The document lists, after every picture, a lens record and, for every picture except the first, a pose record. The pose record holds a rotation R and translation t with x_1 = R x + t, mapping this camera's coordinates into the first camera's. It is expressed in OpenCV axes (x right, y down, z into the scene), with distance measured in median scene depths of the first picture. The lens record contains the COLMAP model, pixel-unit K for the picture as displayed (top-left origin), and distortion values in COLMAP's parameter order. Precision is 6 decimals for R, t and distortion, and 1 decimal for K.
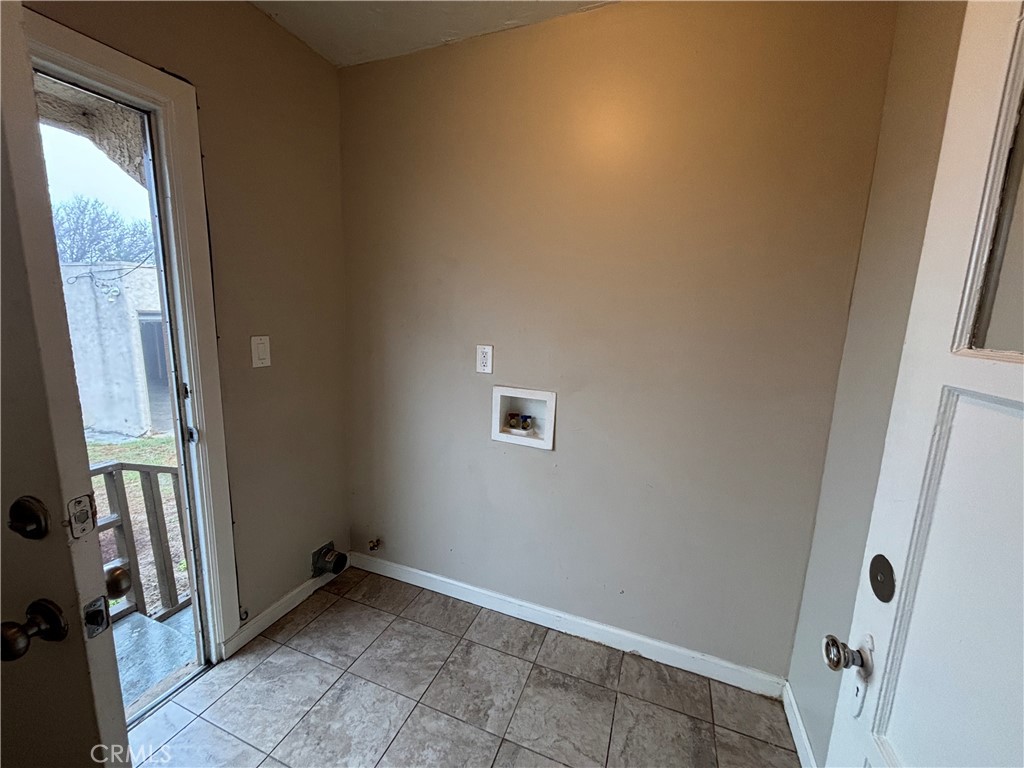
lens RADIAL K [[407.8, 0, 505.5], [0, 407.8, 376.9], [0, 0, 1]] dist [-0.005091, 0.000703]
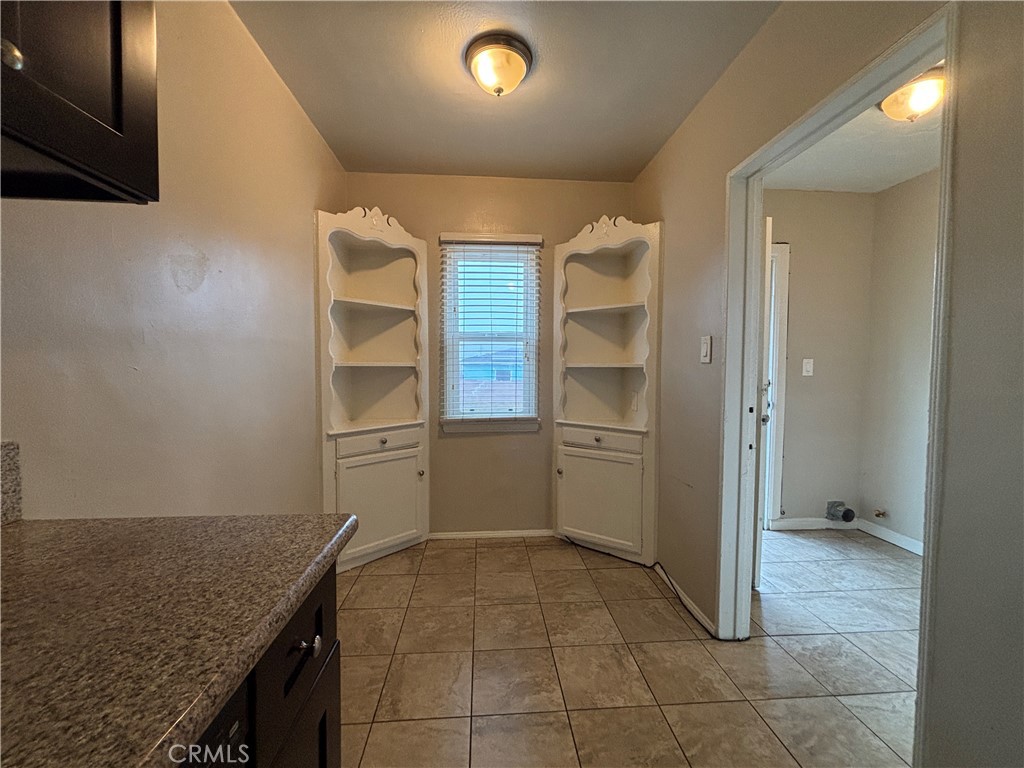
lens RADIAL K [[407.8, 0, 510.1], [0, 407.8, 382.4], [0, 0, 1]] dist [-0.005091, 0.000703]
pose [[0.434687, 0.010486, -0.900521, 0.447638], [-0.138823, 0.988761, -0.055497, 0.282434], [0.889818, 0.149137, 0.431257, -0.935667]]
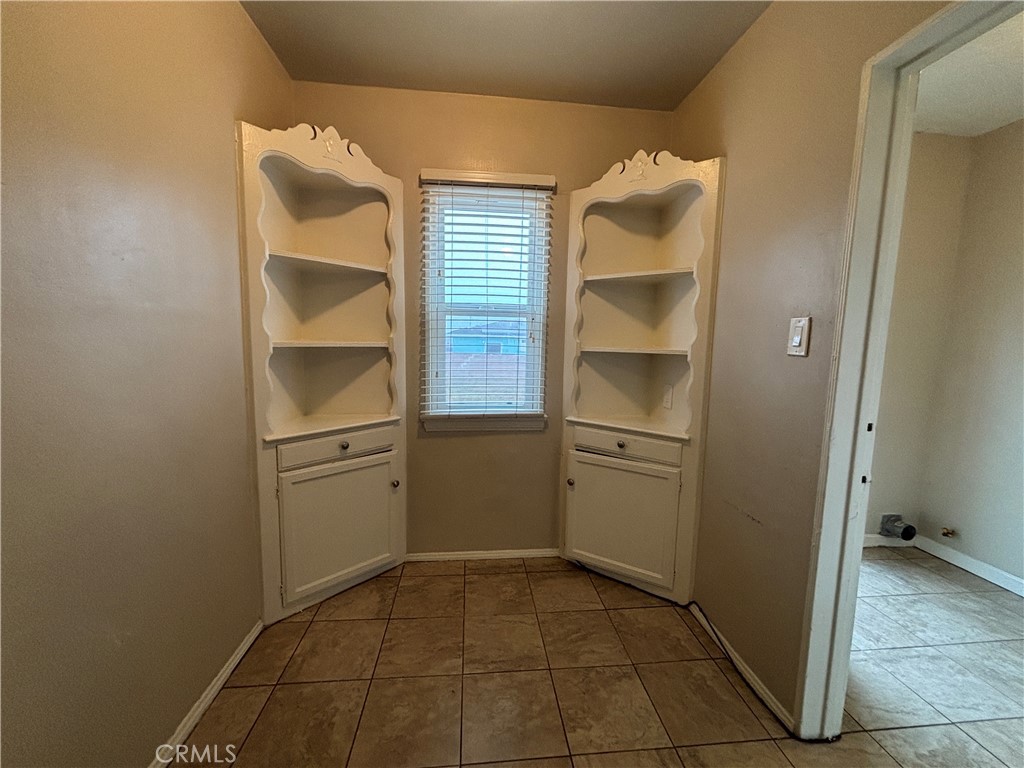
lens RADIAL K [[407.8, 0, 511.9], [0, 407.8, 383.0], [0, 0, 1]] dist [-0.005091, 0.000703]
pose [[0.462270, 0.080205, -0.883105, 0.103923], [-0.153784, 0.988061, 0.009238, 0.220570], [0.873303, 0.131537, 0.469085, -0.817847]]
